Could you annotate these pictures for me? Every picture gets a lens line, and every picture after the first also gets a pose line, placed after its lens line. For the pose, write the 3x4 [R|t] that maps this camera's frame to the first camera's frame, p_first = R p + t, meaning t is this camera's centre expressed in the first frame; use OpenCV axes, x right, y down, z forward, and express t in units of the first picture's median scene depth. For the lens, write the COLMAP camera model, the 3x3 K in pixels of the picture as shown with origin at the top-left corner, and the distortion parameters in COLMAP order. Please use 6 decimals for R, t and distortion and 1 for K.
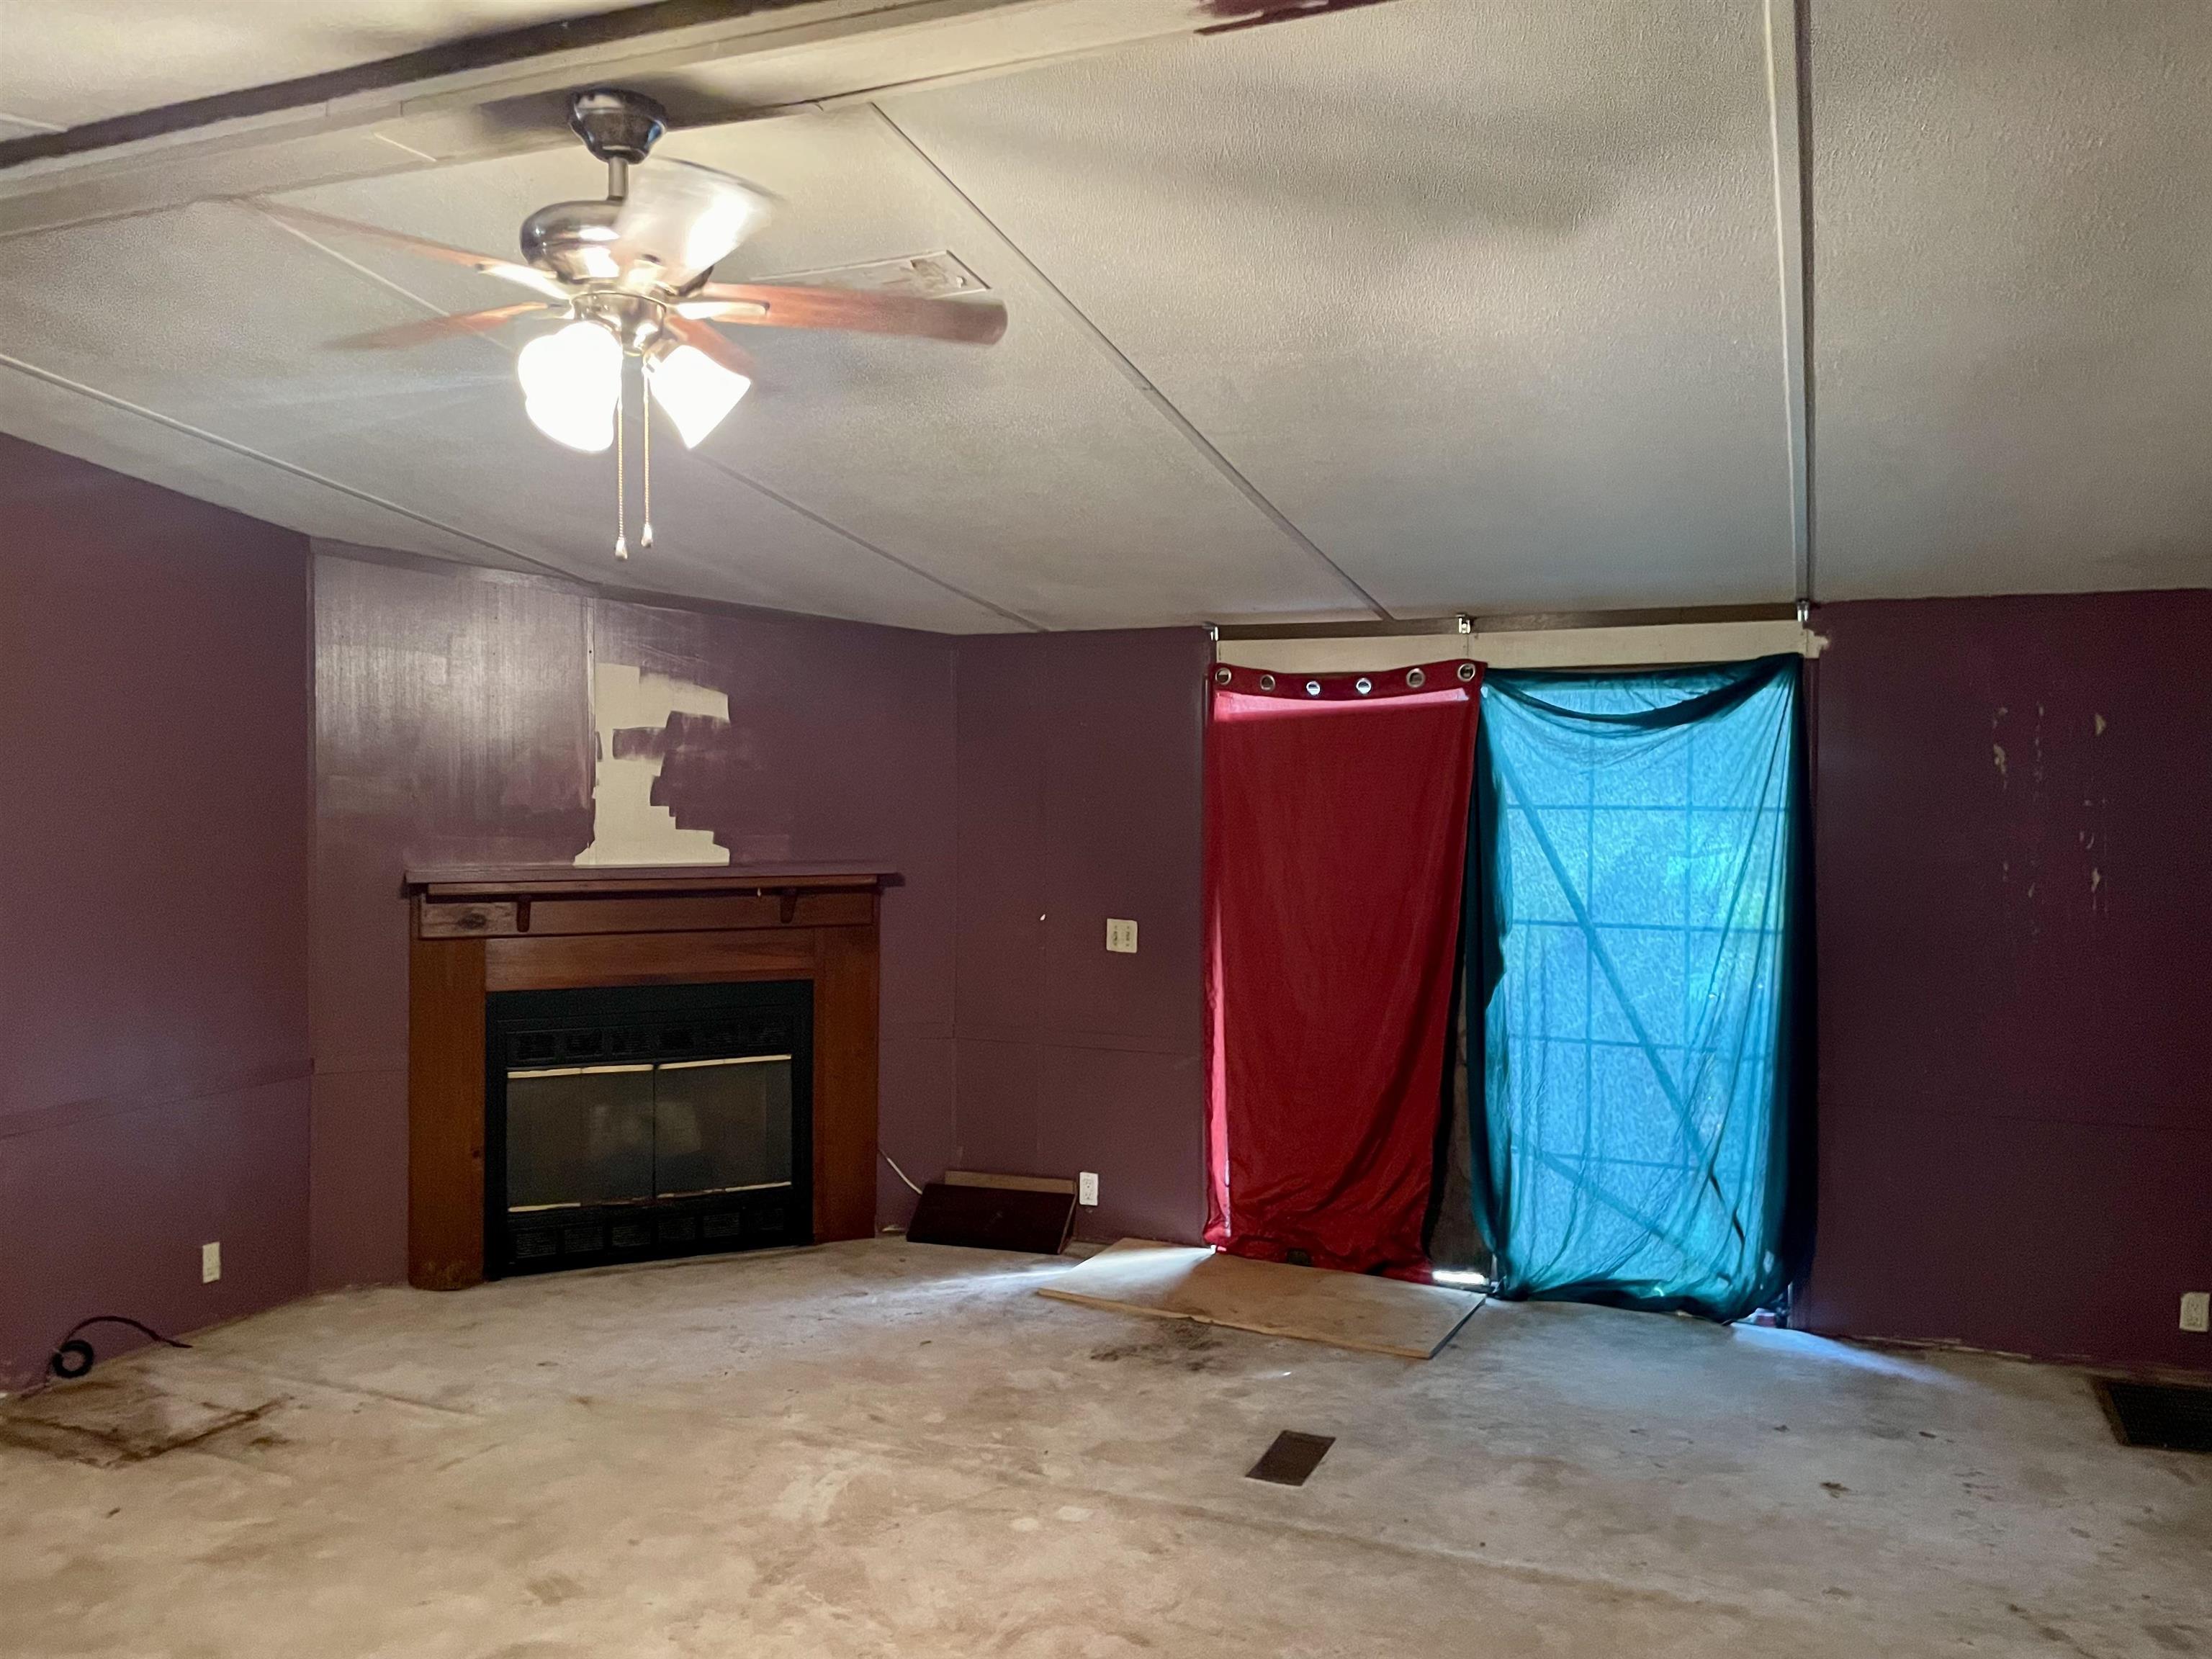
lens RADIAL K [[1674.9, 0, 1119.6], [0, 1674.9, 824.9], [0, 0, 1]] dist [0.048551, -0.059965]
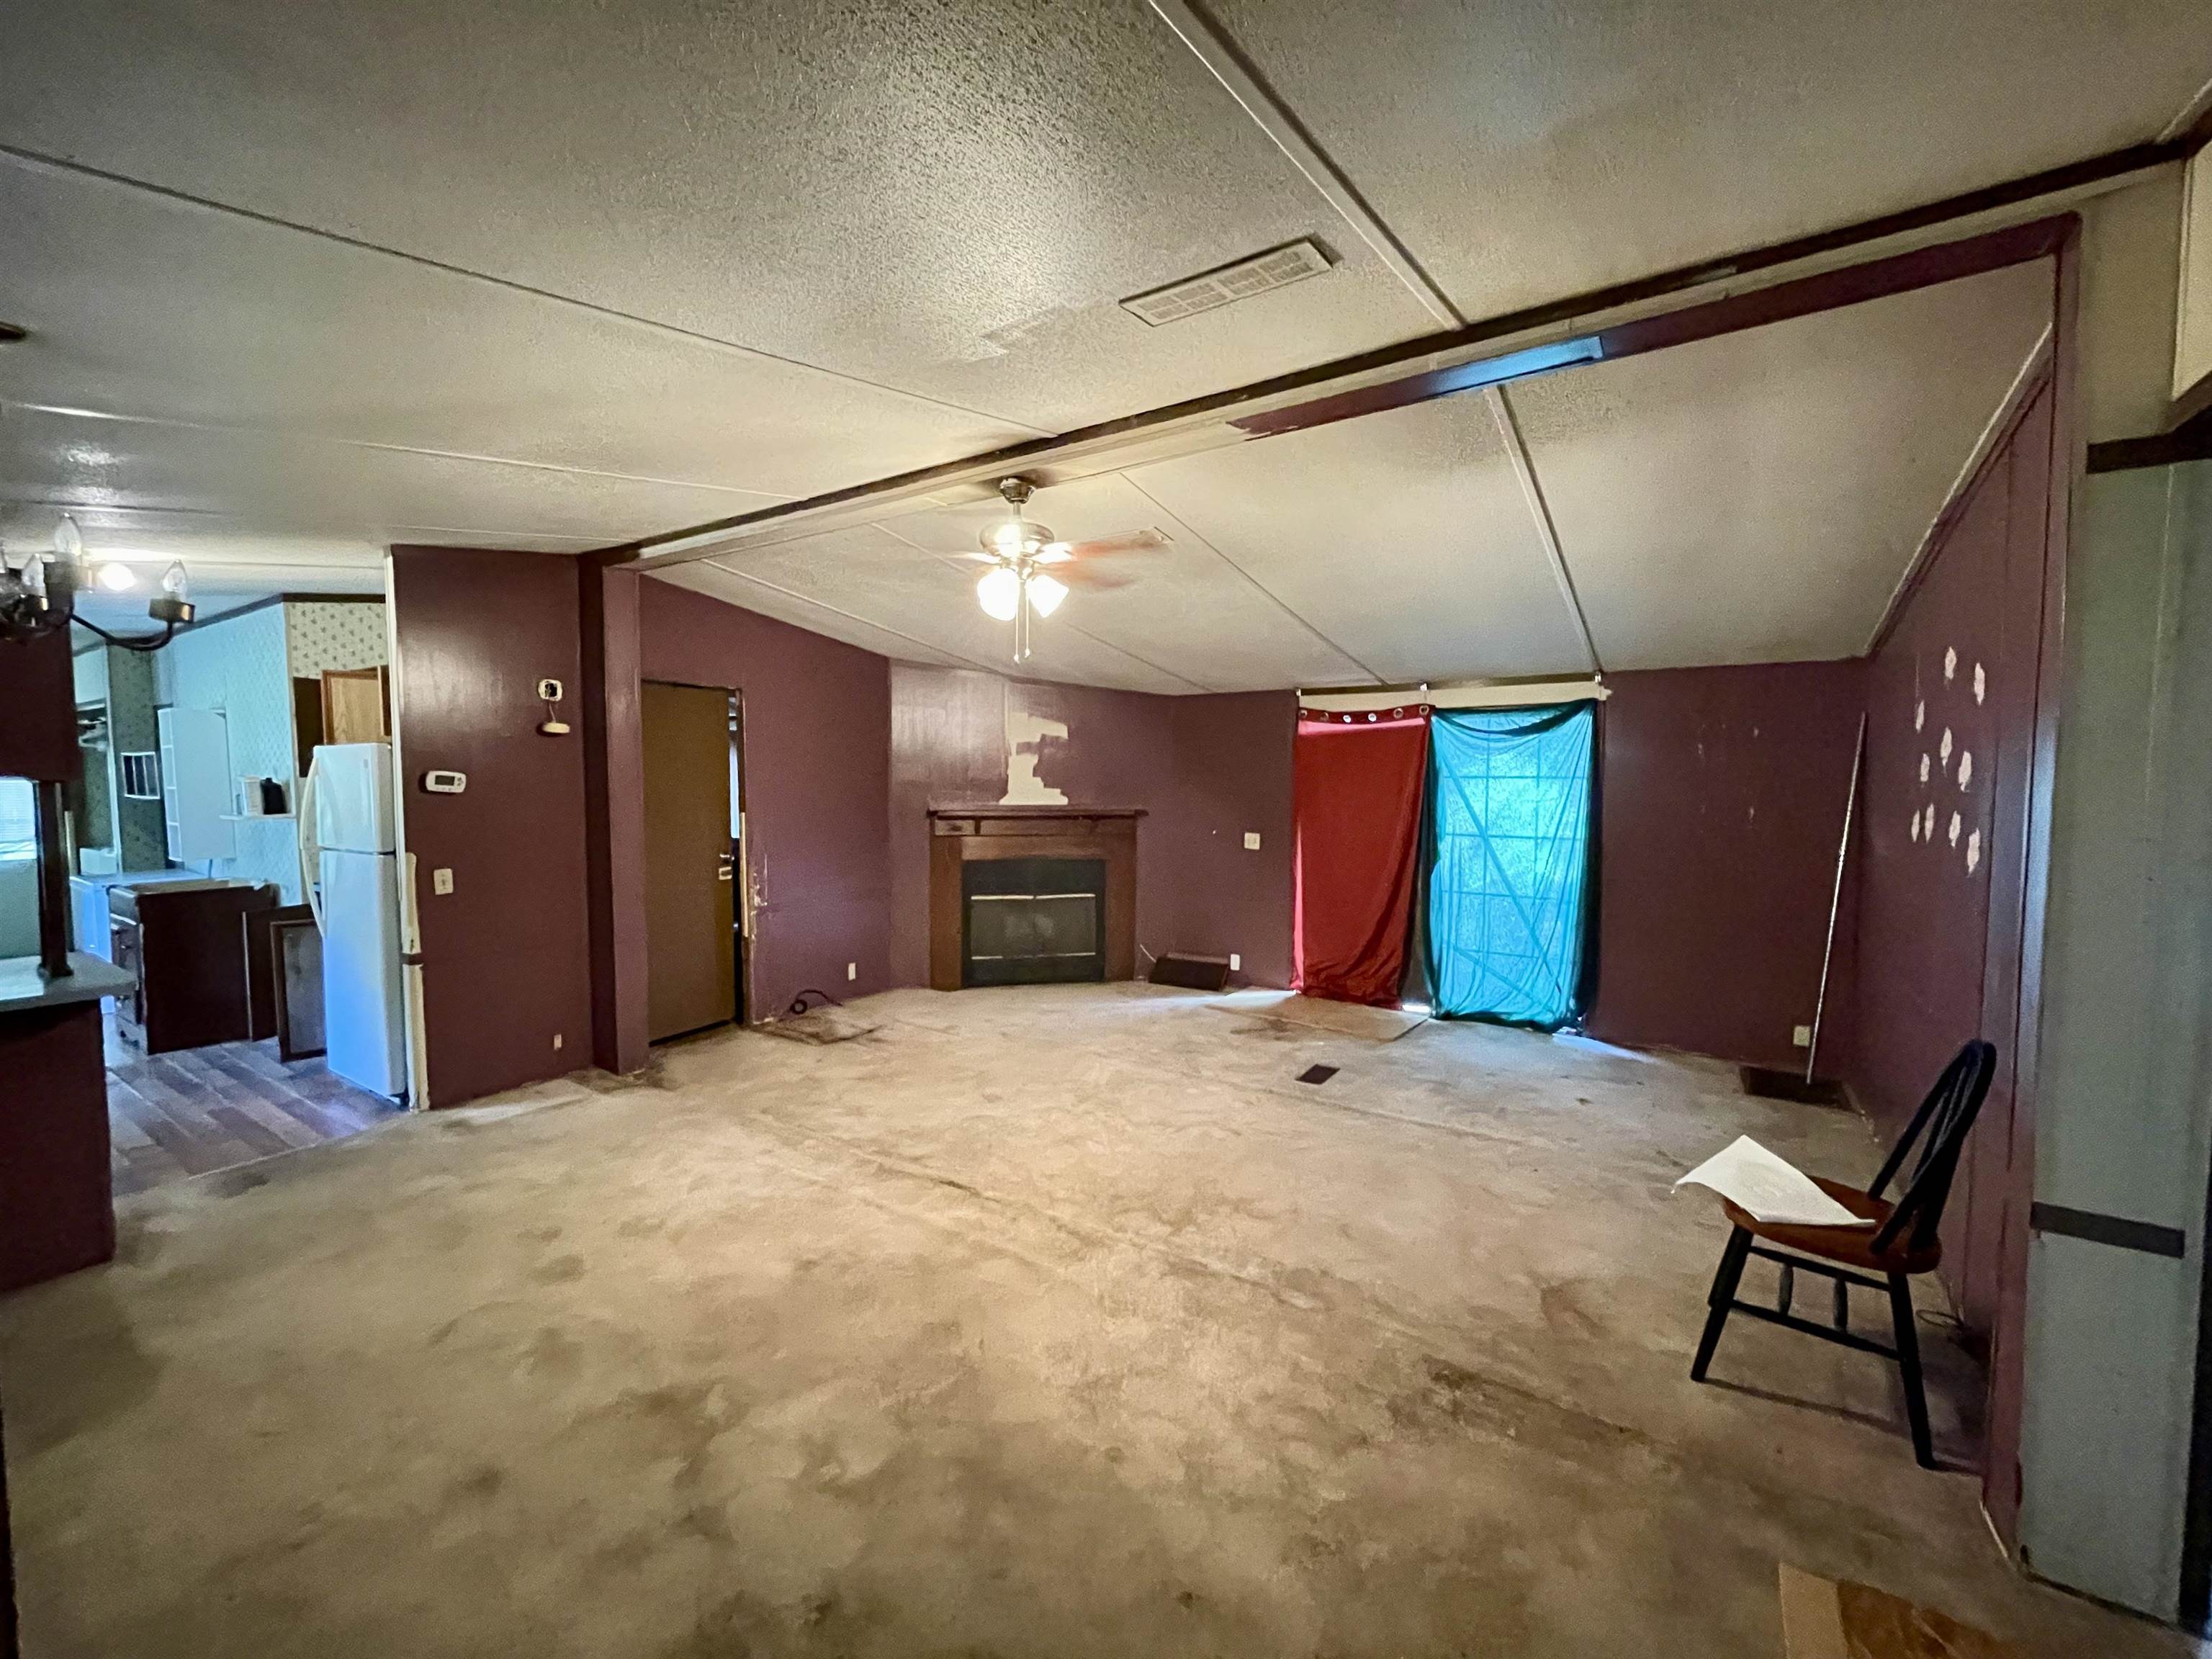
lens RADIAL K [[900.3, 0, 1114.4], [0, 900.3, 834.1], [0, 0, 1]] dist [-0.000739, 0.000838]
pose [[0.982524, 0.010875, -0.185820, 0.047496], [-0.004506, 0.999389, 0.034663, 0.023736], [0.186083, -0.033220, 0.981972, -0.144138]]
